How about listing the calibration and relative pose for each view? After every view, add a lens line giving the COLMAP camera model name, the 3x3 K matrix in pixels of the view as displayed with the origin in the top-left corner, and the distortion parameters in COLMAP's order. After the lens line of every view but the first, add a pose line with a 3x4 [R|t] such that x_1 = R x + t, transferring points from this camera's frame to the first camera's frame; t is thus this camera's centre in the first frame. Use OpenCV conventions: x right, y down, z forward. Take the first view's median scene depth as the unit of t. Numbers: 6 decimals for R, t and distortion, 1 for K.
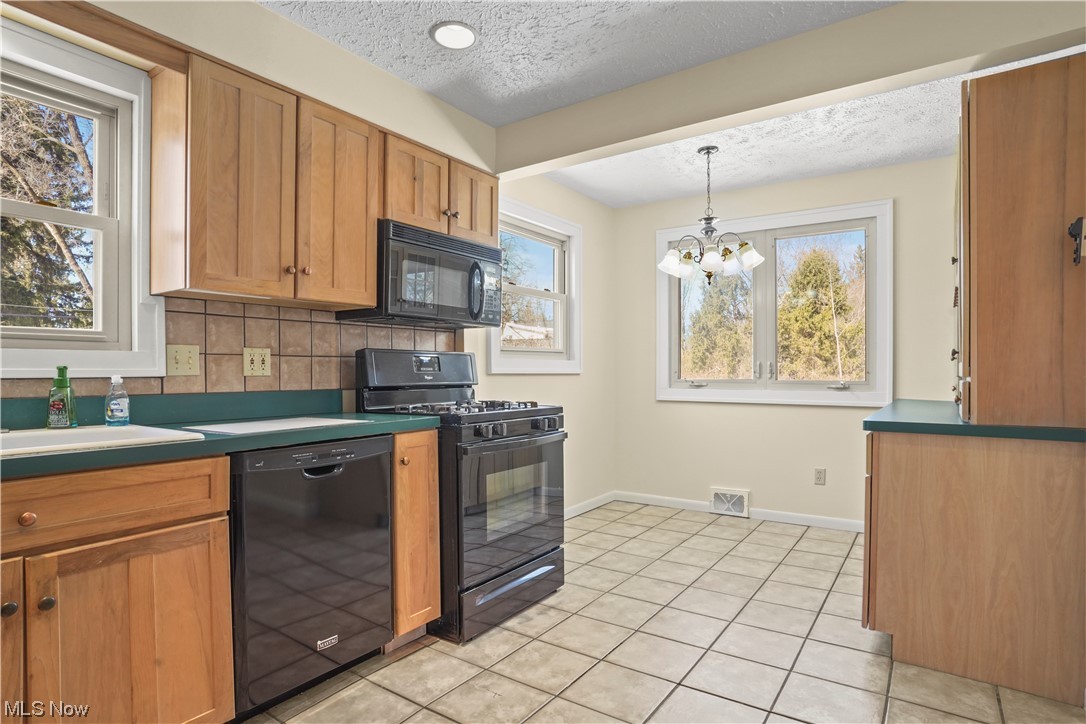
lens RADIAL K [[576.9, 0, 530.7], [0, 576.9, 365.8], [0, 0, 1]] dist [-0.072358, 0.035684]
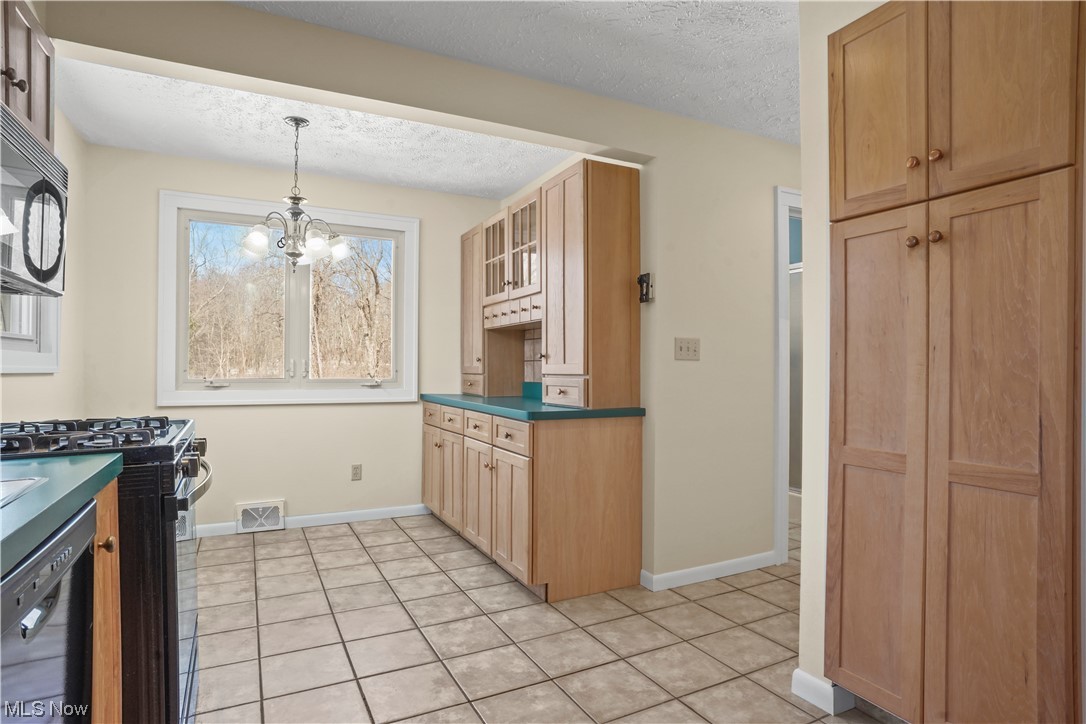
lens RADIAL K [[576.9, 0, 530.7], [0, 576.9, 365.8], [0, 0, 1]] dist [-0.072358, 0.035684]
pose [[0.470163, 0.006213, 0.882558, -0.294035], [-0.008940, 0.999957, -0.002277, 0.001104], [-0.882534, -0.006819, 0.470198, 0.261705]]
